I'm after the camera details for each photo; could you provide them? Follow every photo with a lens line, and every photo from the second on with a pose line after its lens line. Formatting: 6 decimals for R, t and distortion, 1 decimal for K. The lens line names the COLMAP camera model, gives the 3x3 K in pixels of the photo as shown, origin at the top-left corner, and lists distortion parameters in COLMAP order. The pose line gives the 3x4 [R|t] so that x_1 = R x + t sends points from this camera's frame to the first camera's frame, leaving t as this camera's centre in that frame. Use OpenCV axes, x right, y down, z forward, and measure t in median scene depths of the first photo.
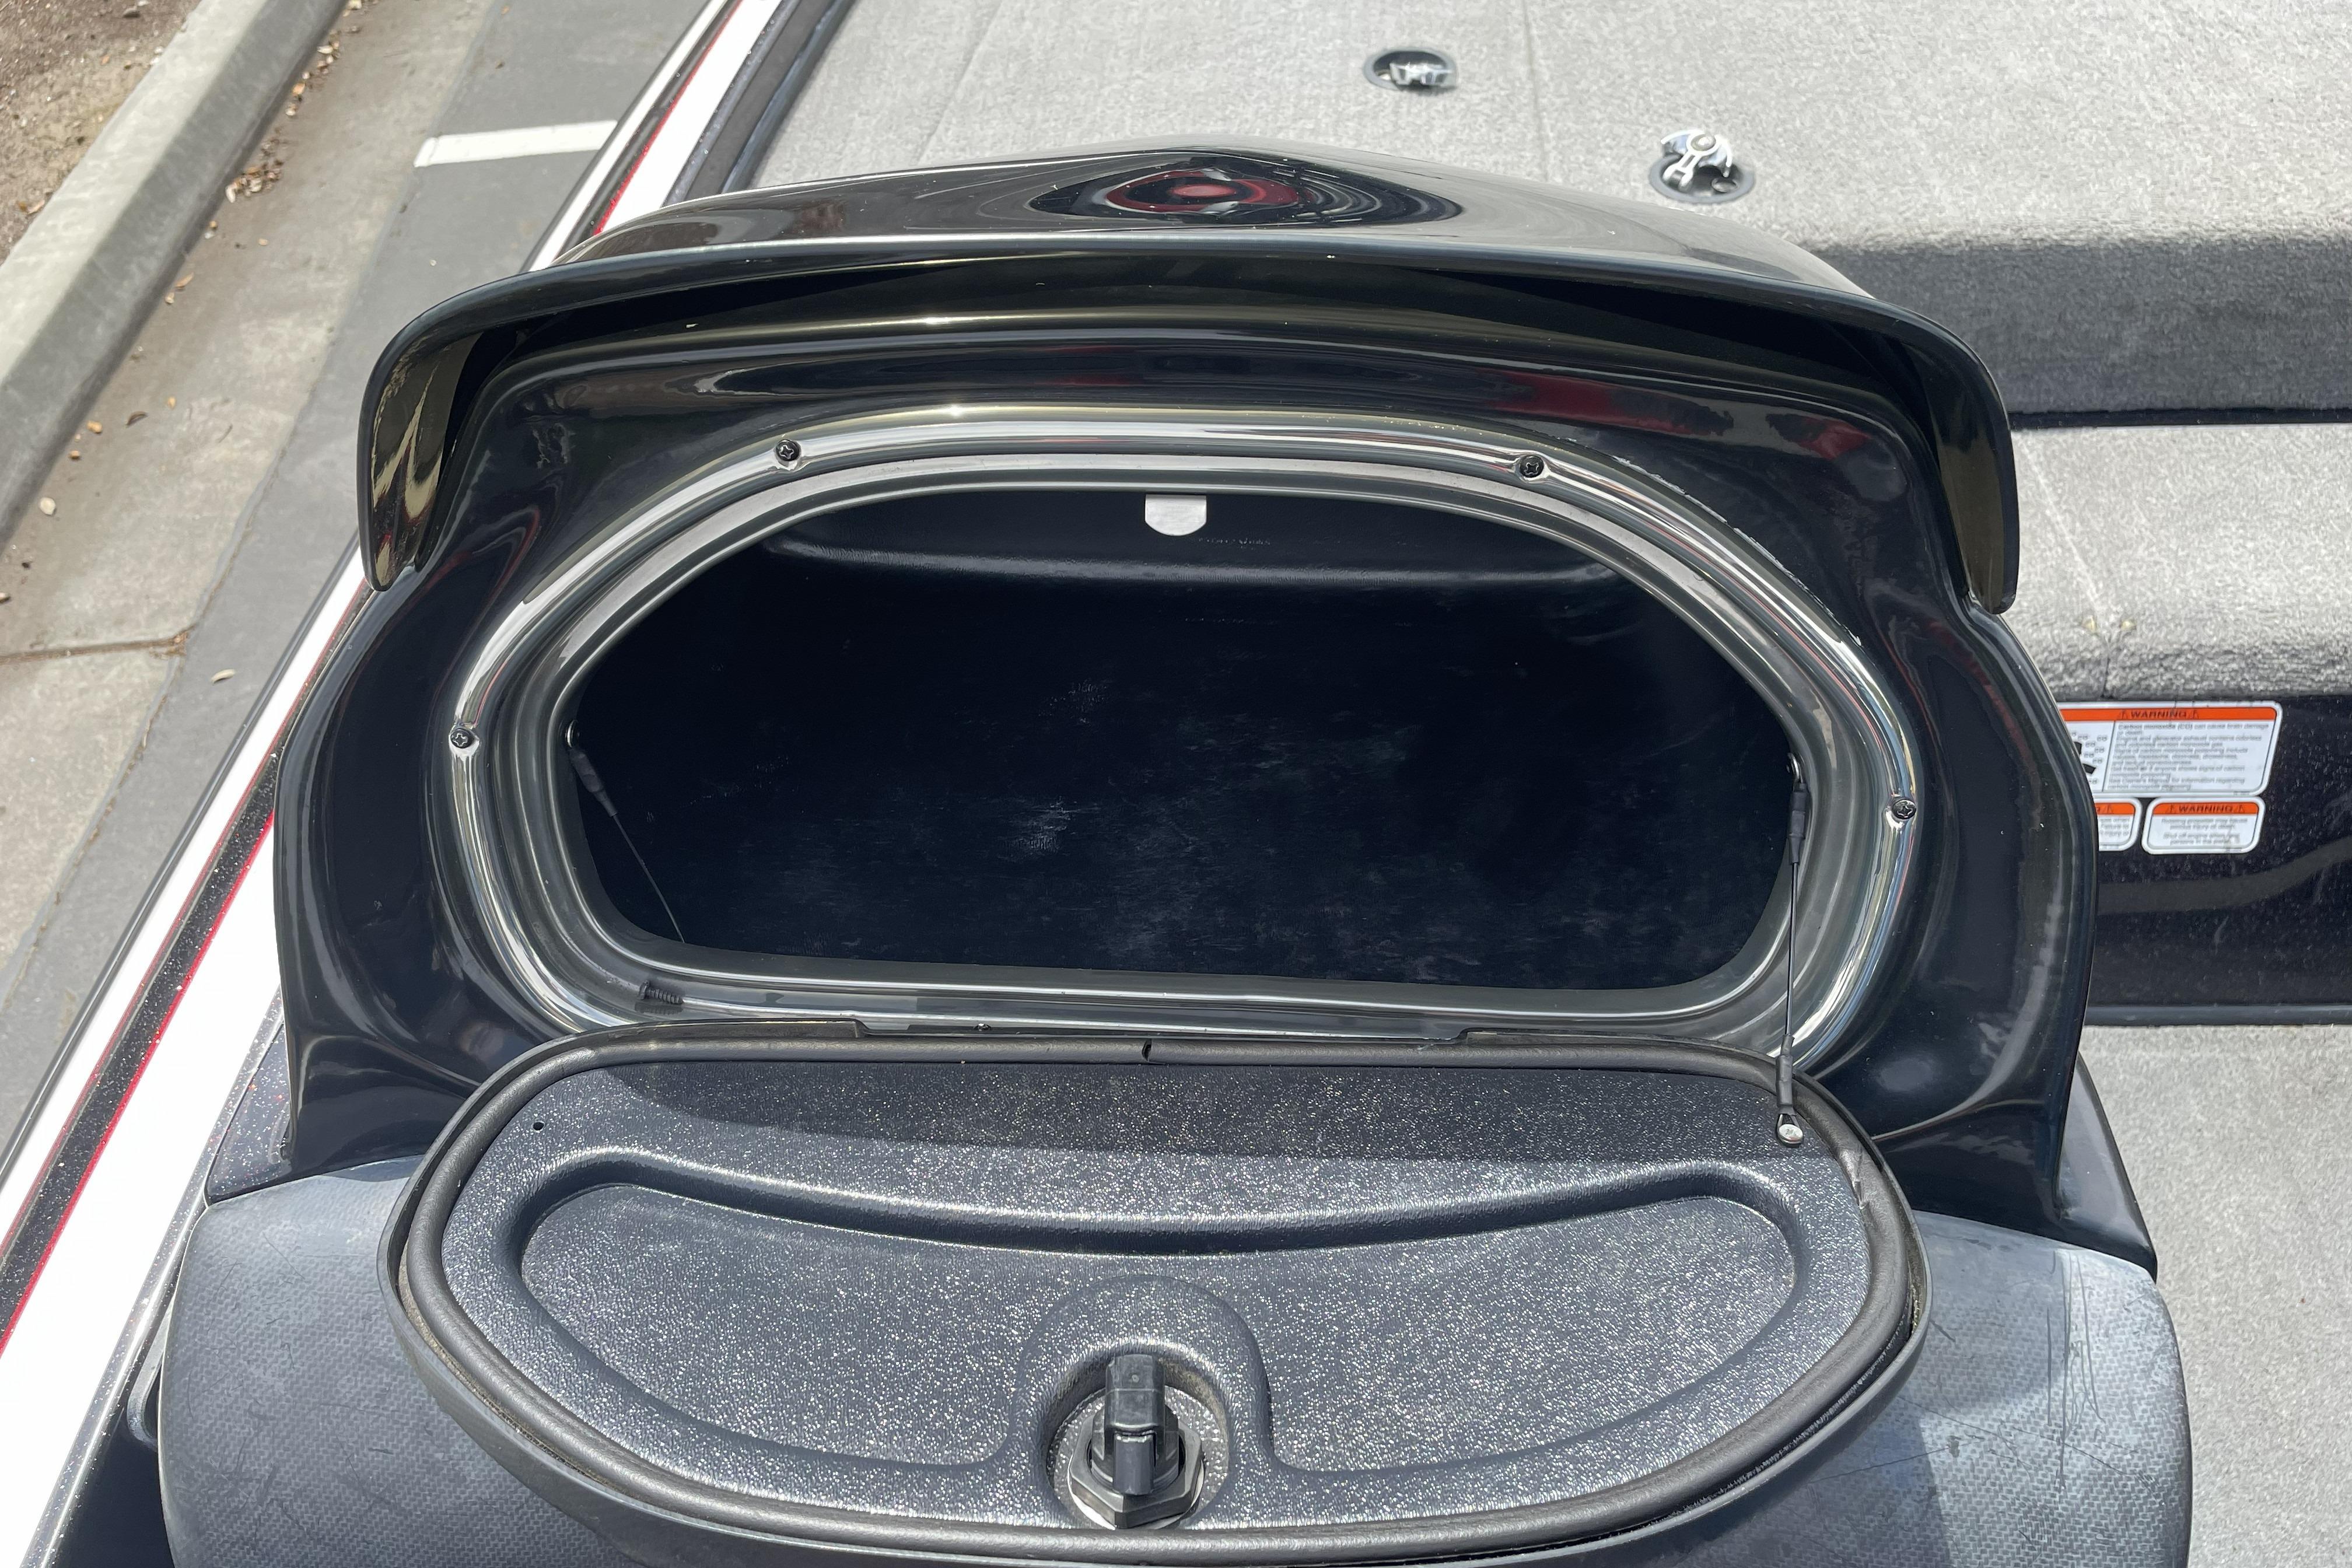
lens RADIAL K [[1872.4, 0, 1176.0], [0, 1872.4, 784.0], [0, 0, 1]] dist [0.077958, -0.121371]
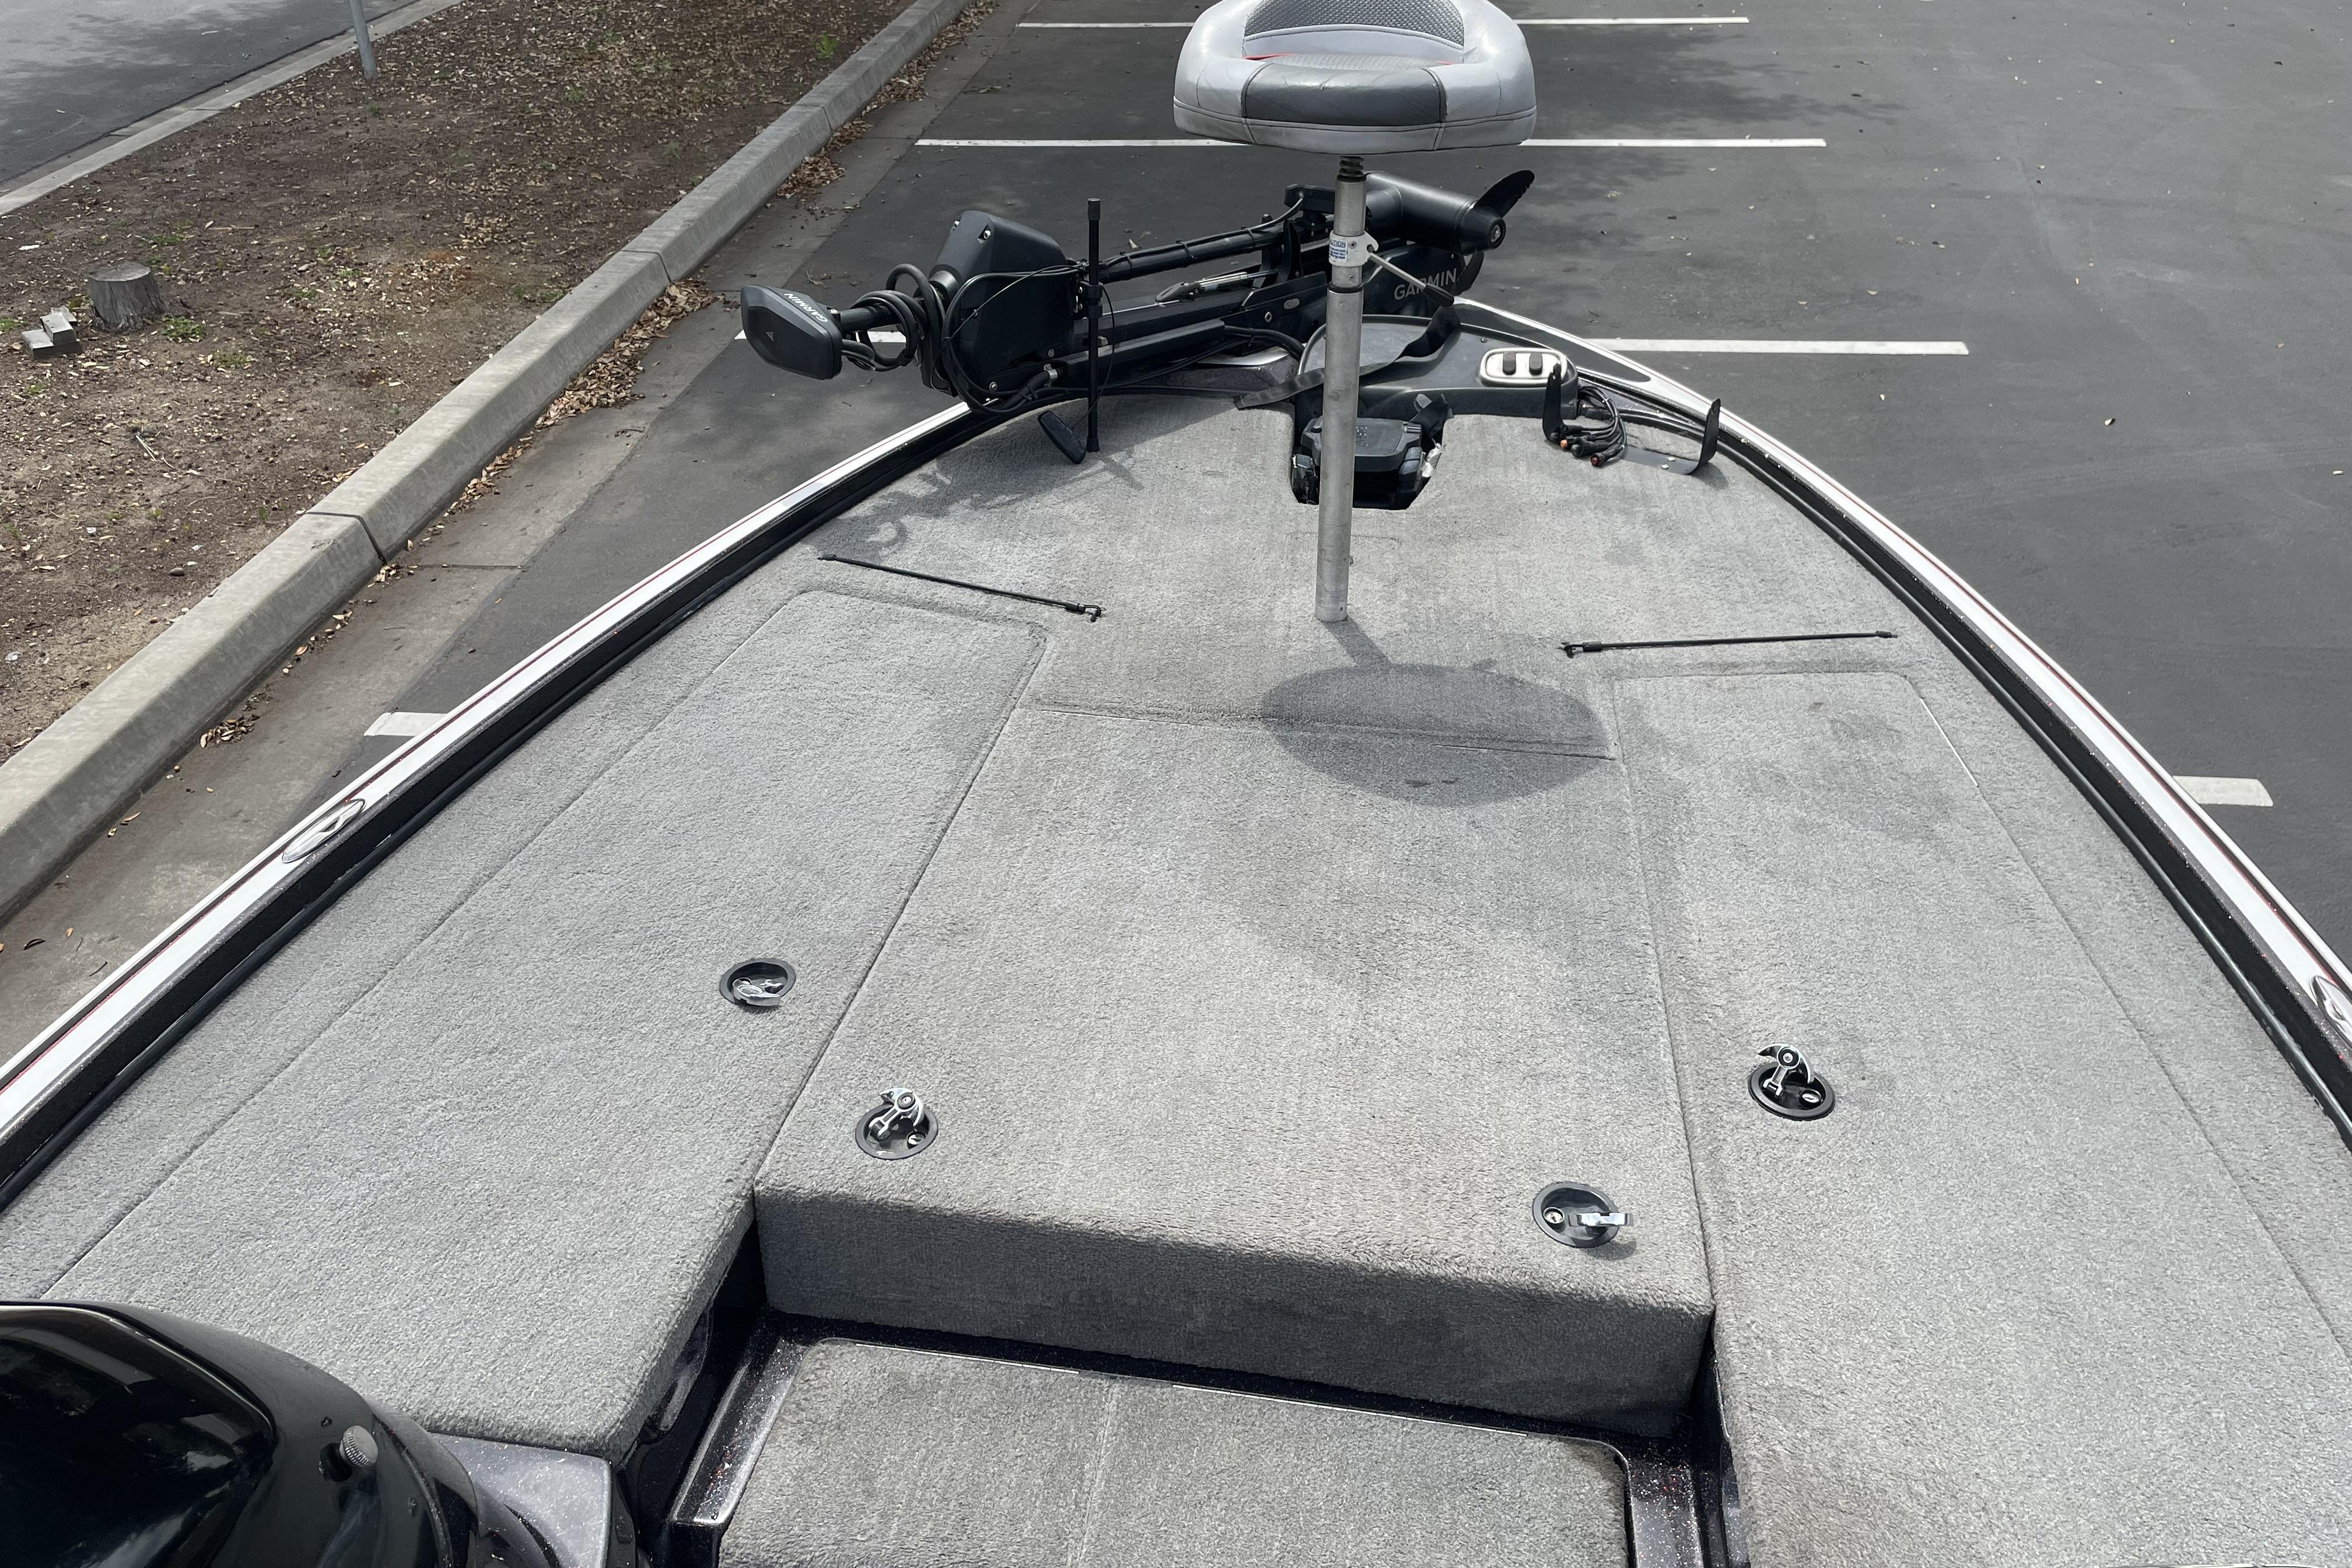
lens RADIAL K [[1851.9, 0, 1172.8], [0, 1851.9, 753.1], [0, 0, 1]] dist [0.100799, -0.141164]
pose [[0.990919, 0.114337, -0.070761, 0.175583], [-0.128690, 0.958969, -0.252619, -0.091516], [0.038974, 0.259431, 0.964975, -0.088613]]
